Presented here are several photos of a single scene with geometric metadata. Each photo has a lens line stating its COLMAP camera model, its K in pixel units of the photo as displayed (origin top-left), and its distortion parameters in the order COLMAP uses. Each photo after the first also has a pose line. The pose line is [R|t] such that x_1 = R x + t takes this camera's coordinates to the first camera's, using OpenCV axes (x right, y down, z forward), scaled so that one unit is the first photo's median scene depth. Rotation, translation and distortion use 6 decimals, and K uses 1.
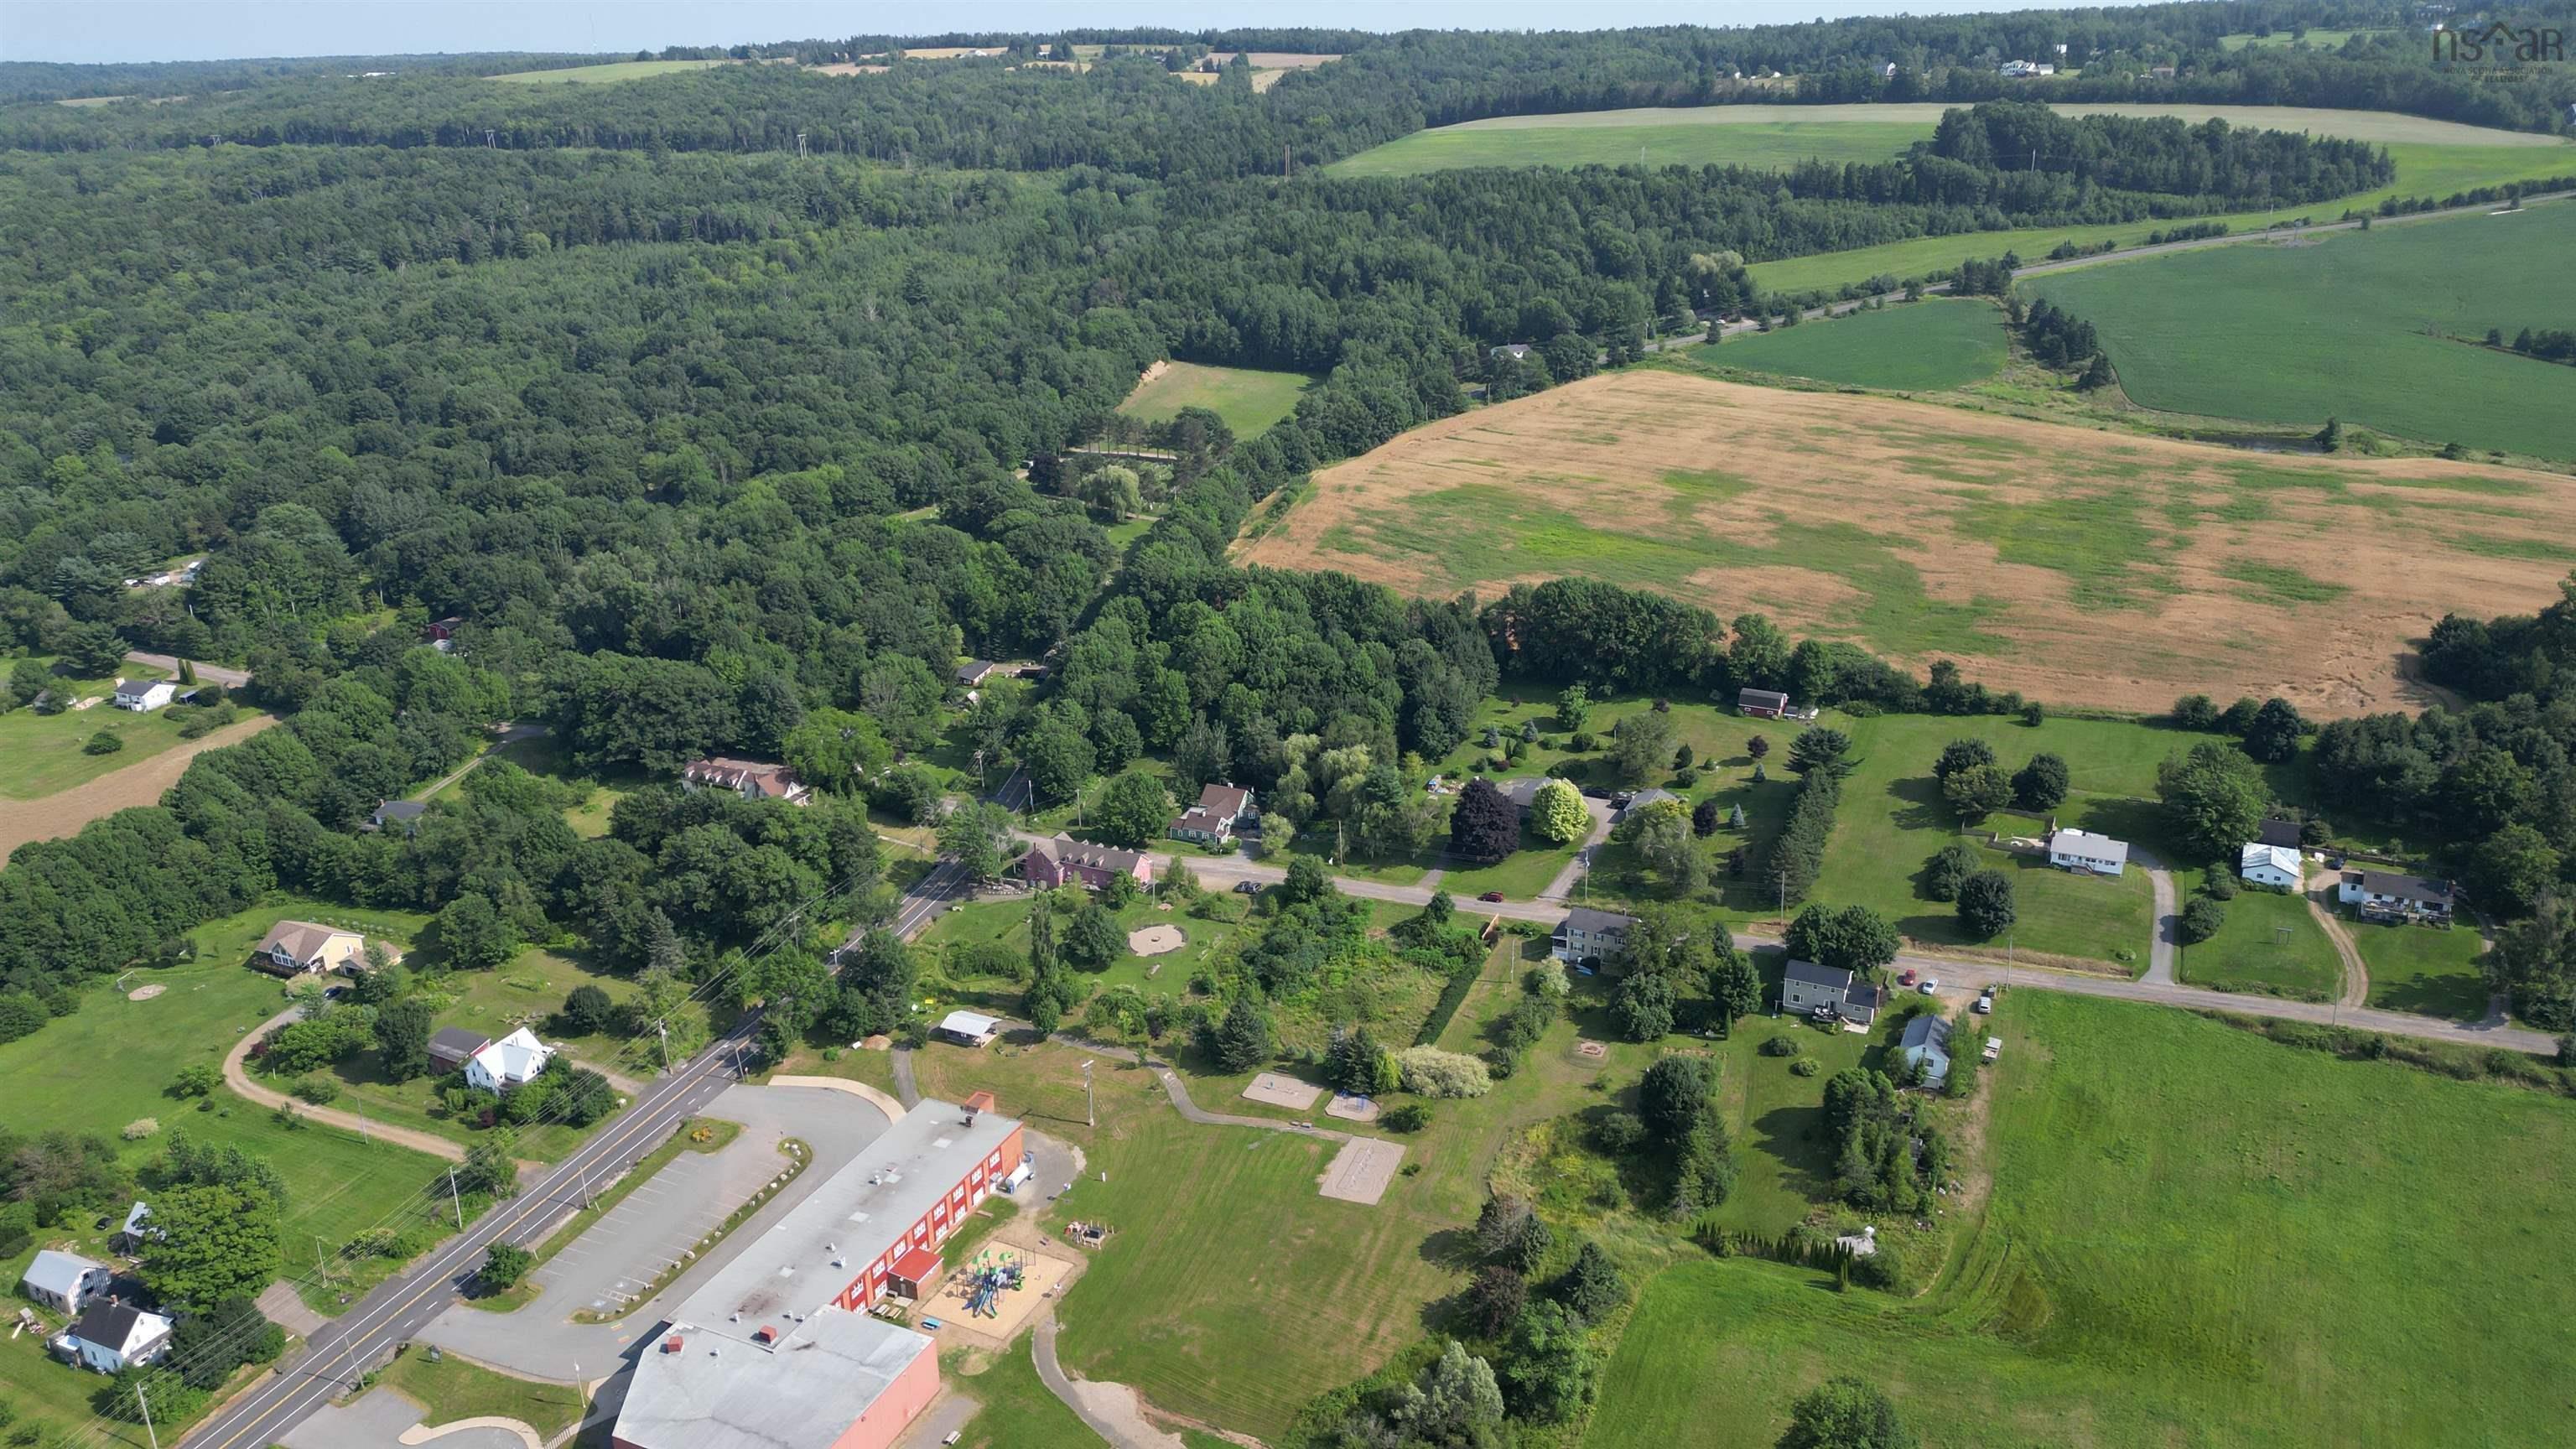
lens RADIAL K [[1791.2, 0, 1285.3], [0, 1791.2, 731.3], [0, 0, 1]] dist [0.079063, -0.088697]
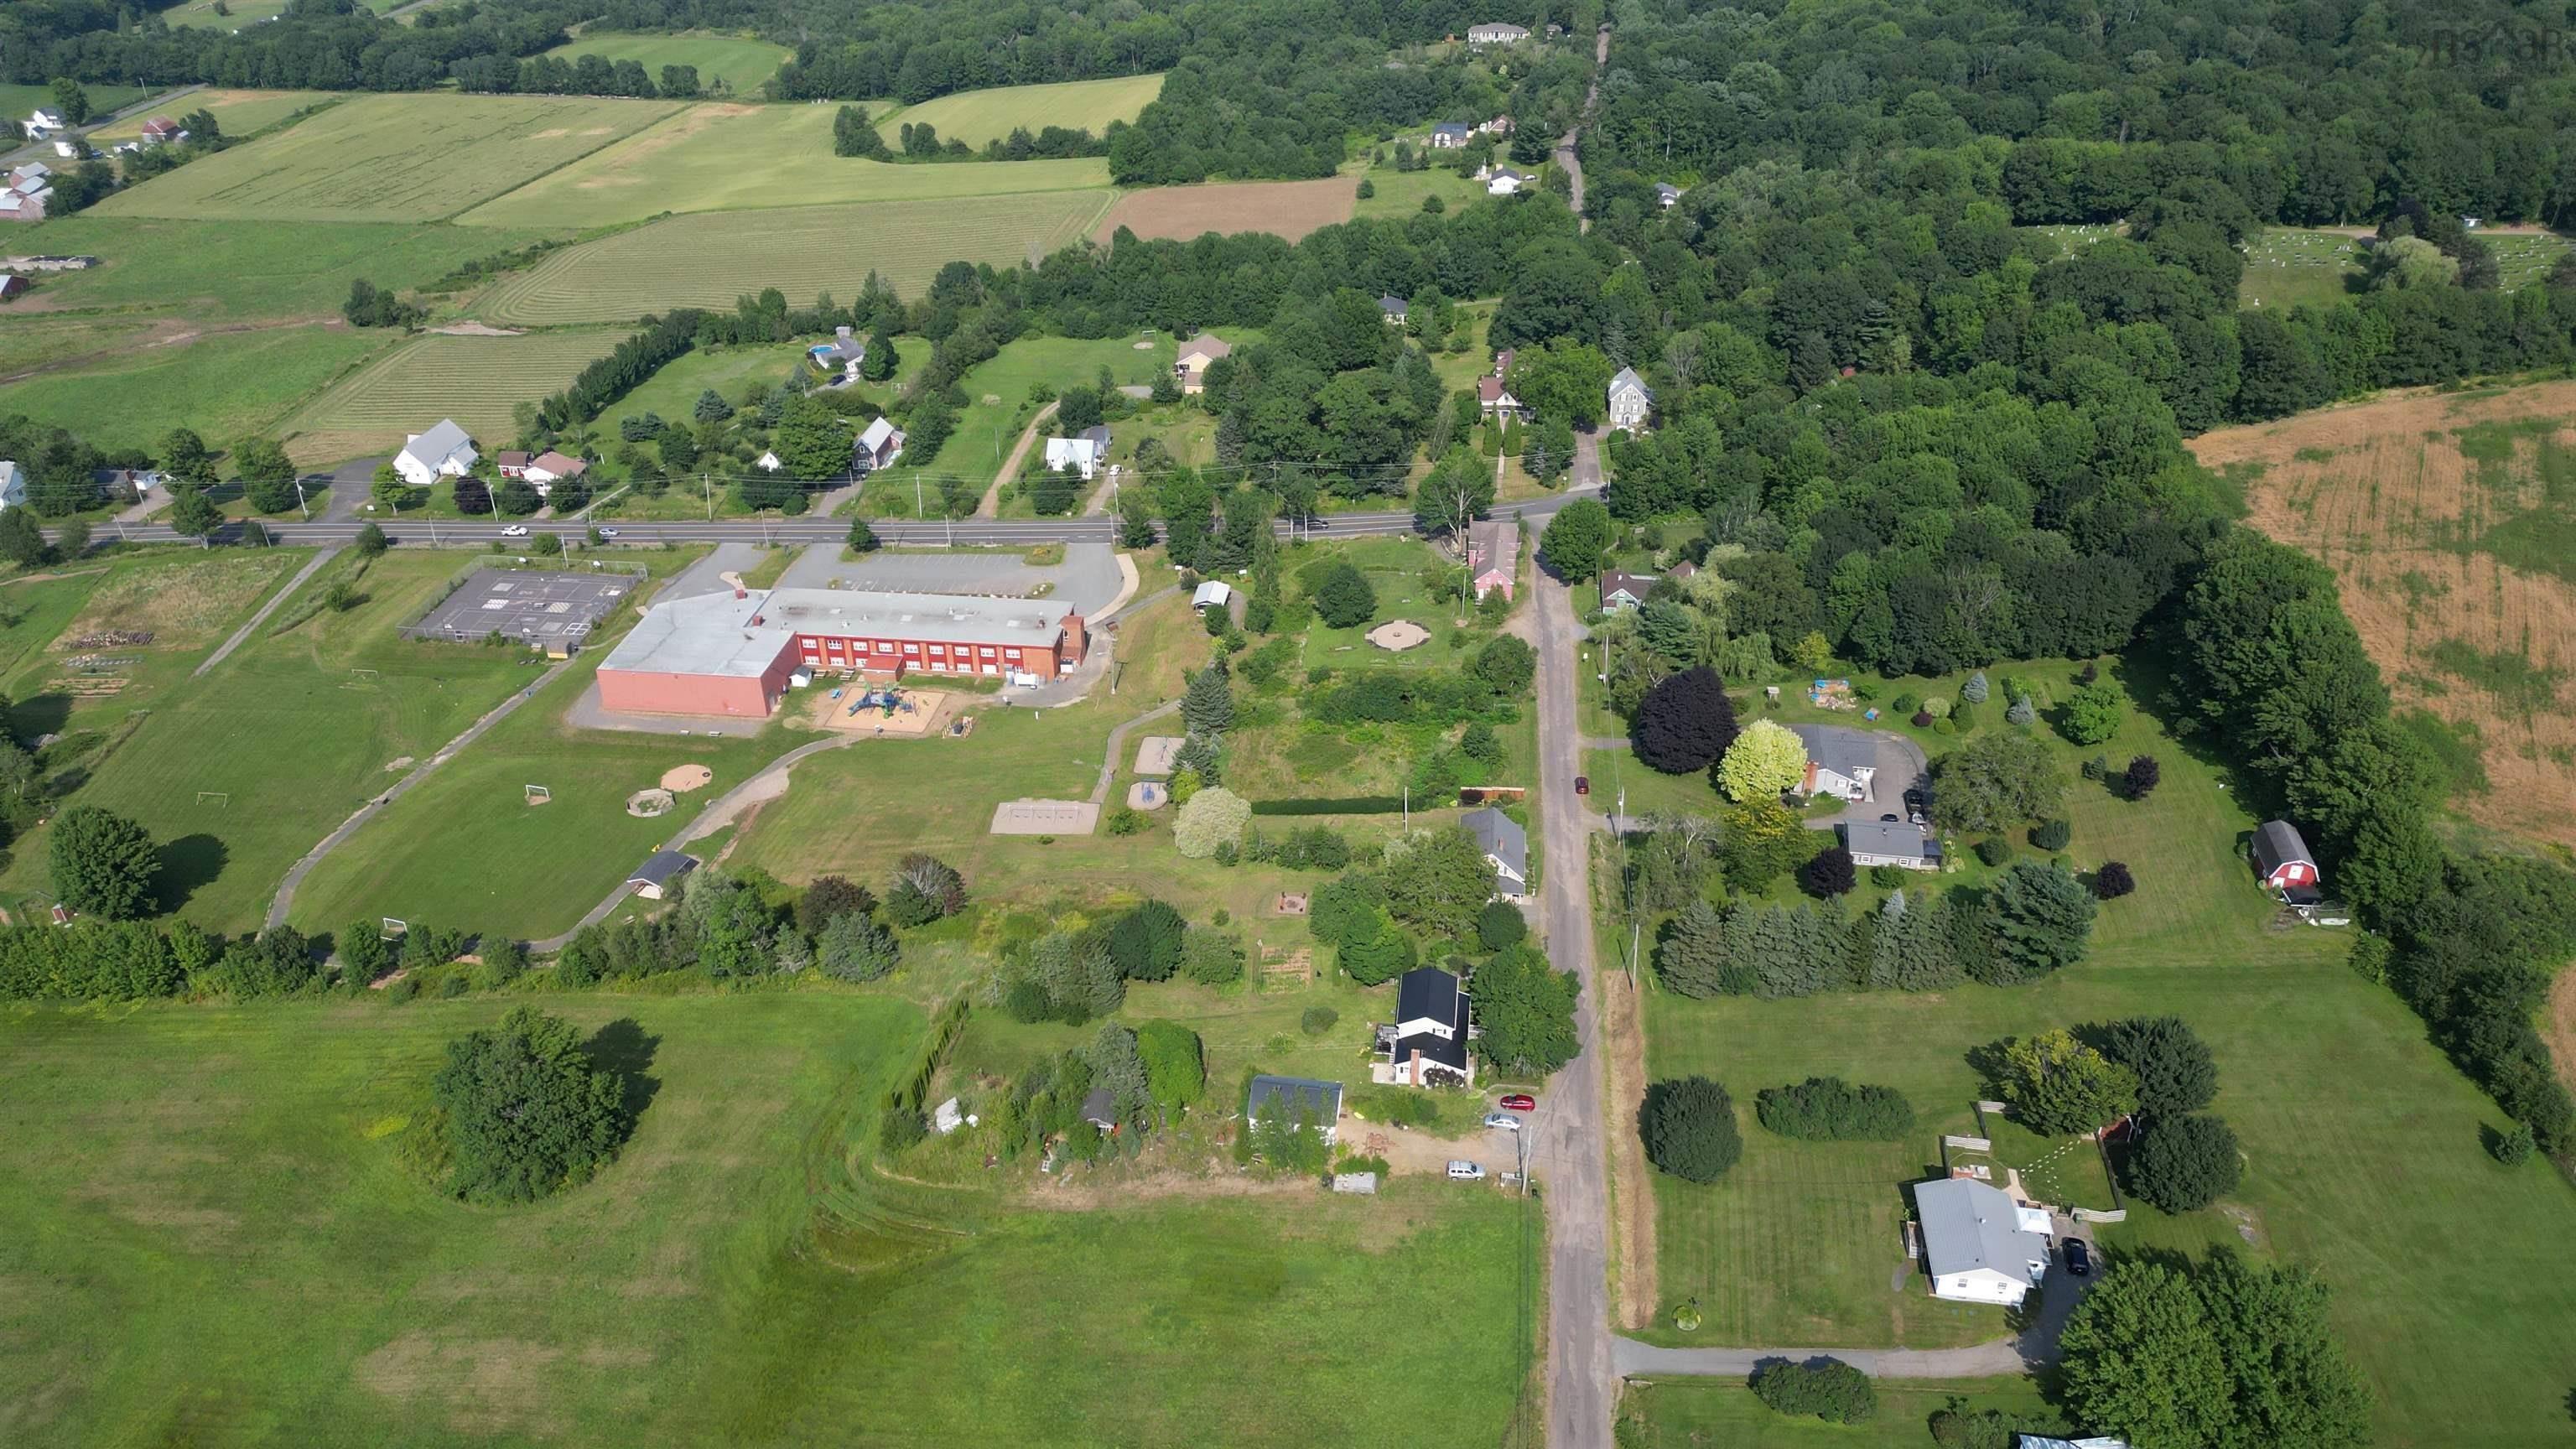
lens RADIAL K [[1791.2, 0, 1285.3], [0, 1791.2, 731.3], [0, 0, 1]] dist [0.079063, -0.088697]
pose [[0.305211, 0.499274, -0.810908, 0.647530], [-0.324569, 0.855093, 0.404316, -0.189159], [0.895266, 0.139794, 0.423033, 0.486945]]
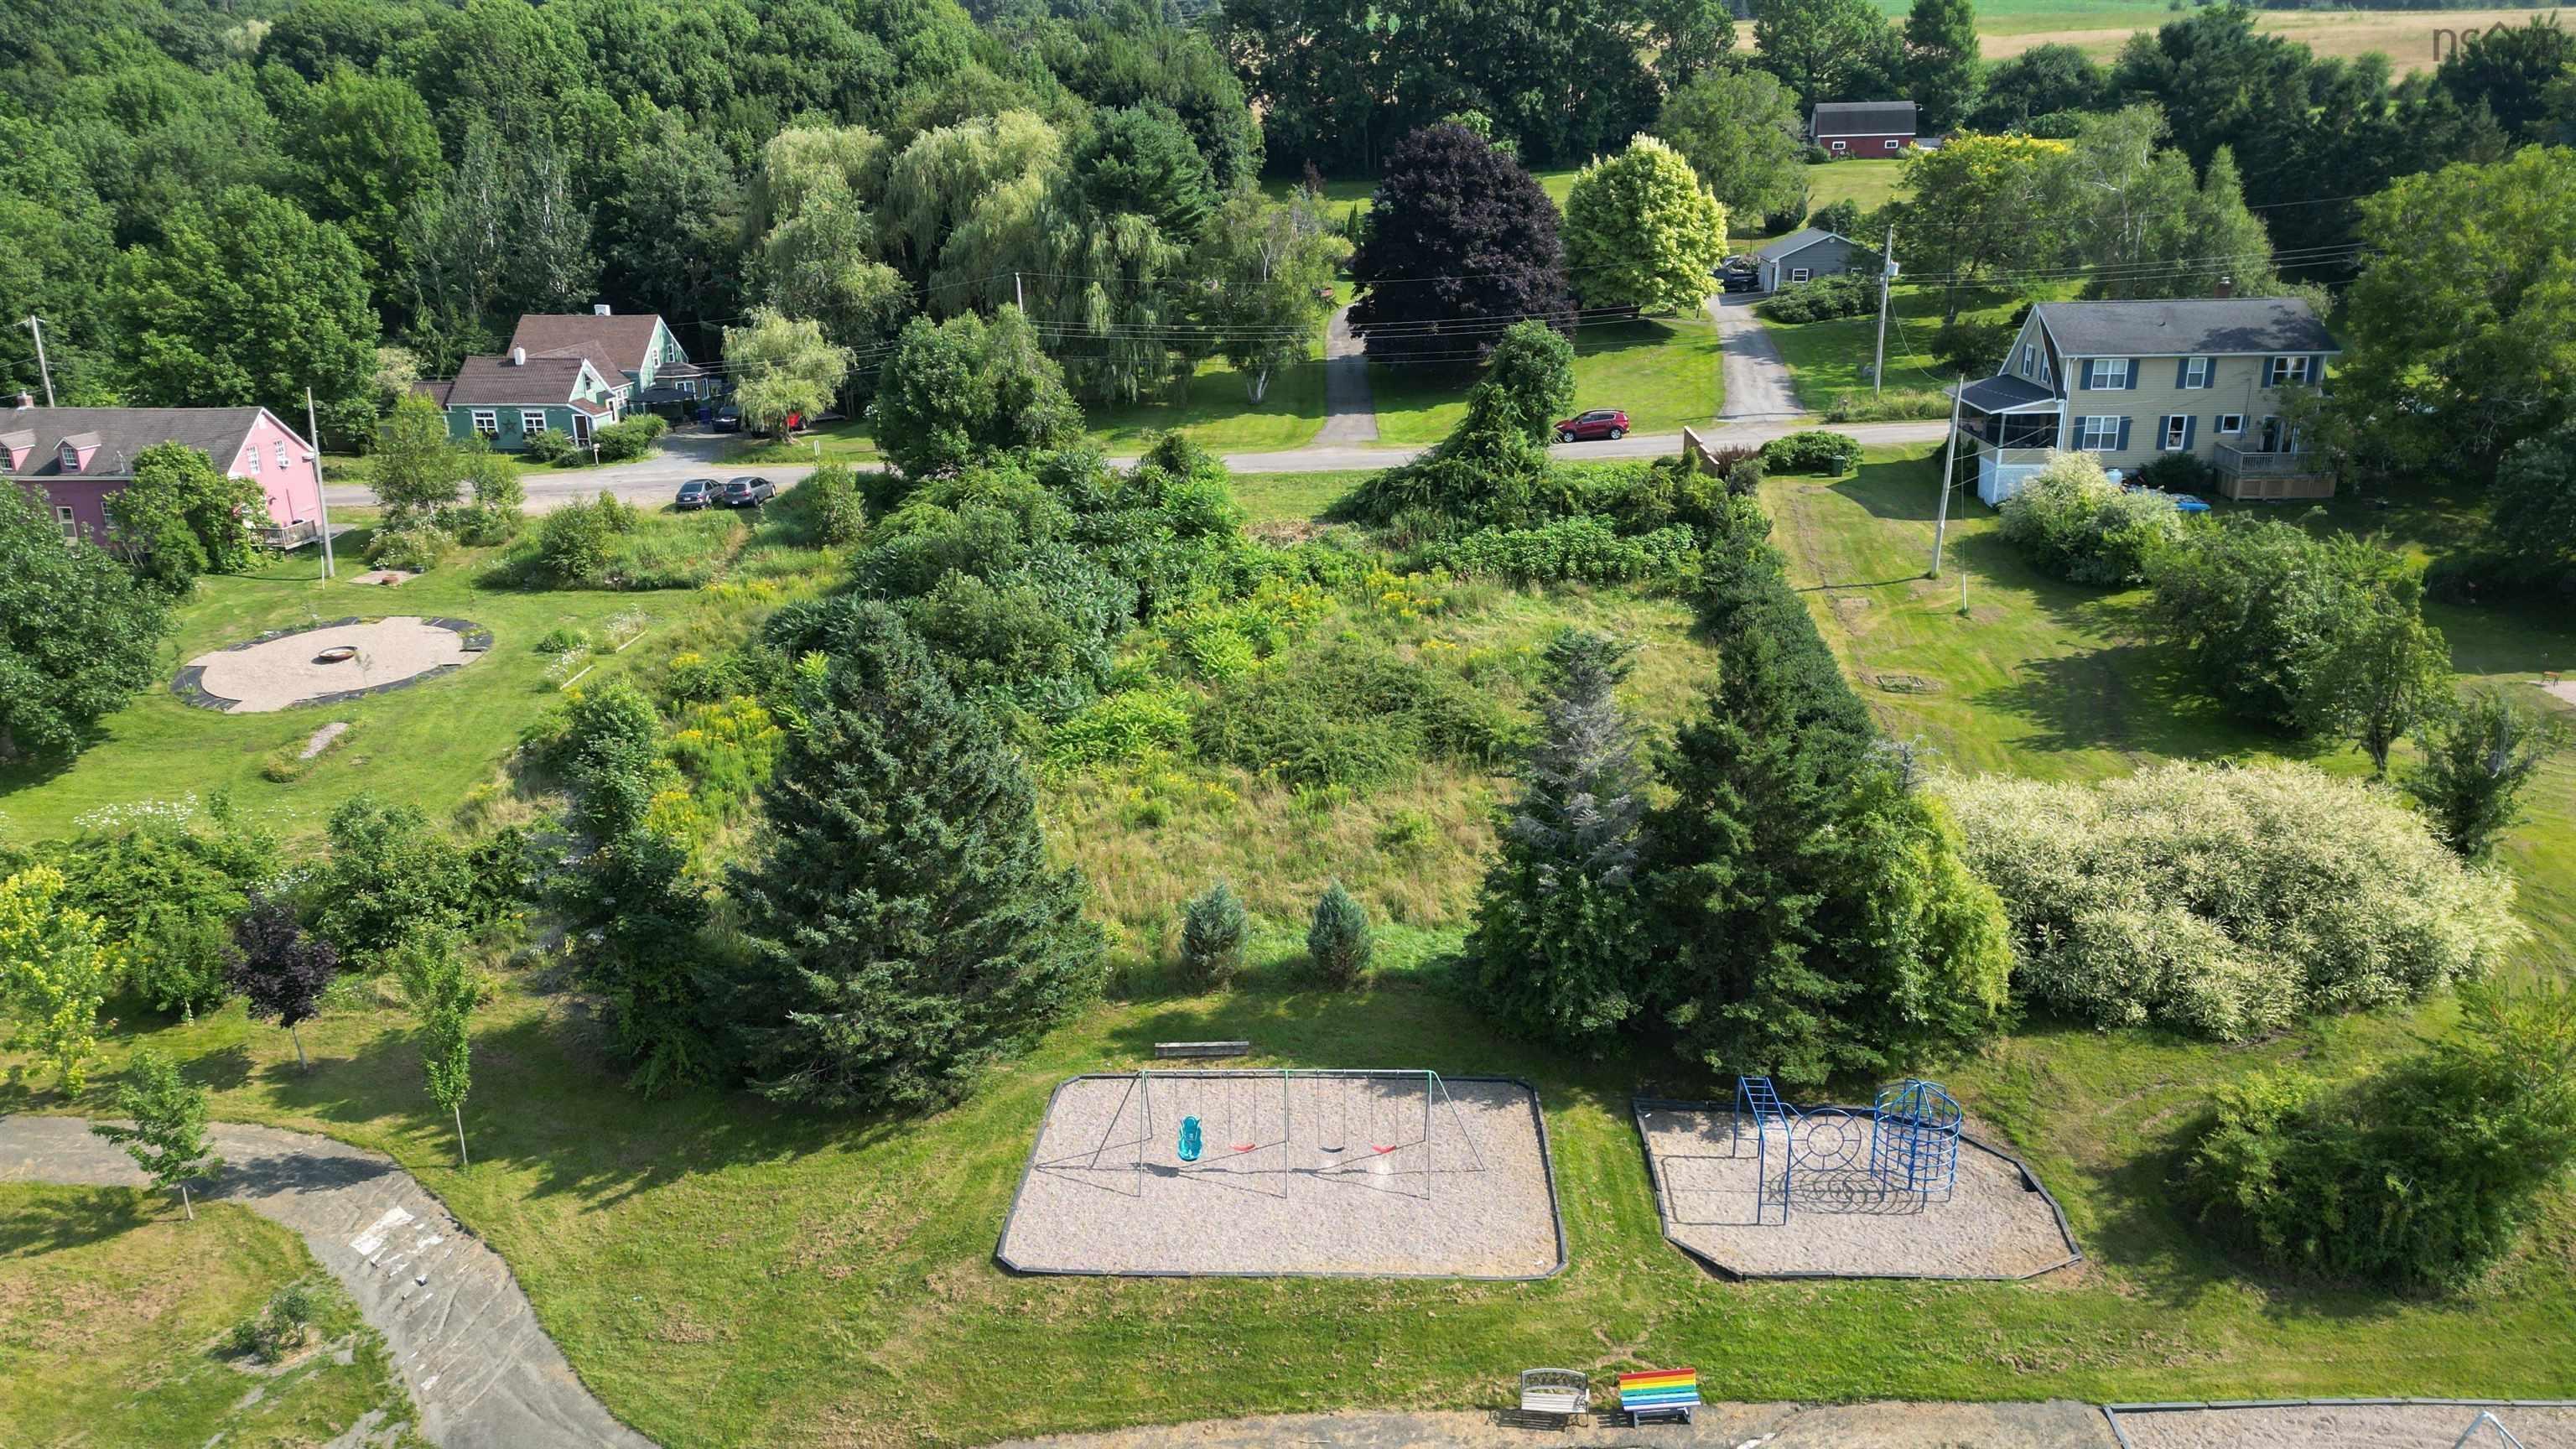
lens RADIAL K [[1791.2, 0, 1285.3], [0, 1791.2, 731.3], [0, 0, 1]] dist [0.079063, -0.088697]
pose [[0.935619, -0.103203, 0.337588, -0.034477], [0.120418, 0.992258, -0.030396, 0.131831], [-0.331837, 0.069090, 0.940803, 0.668887]]
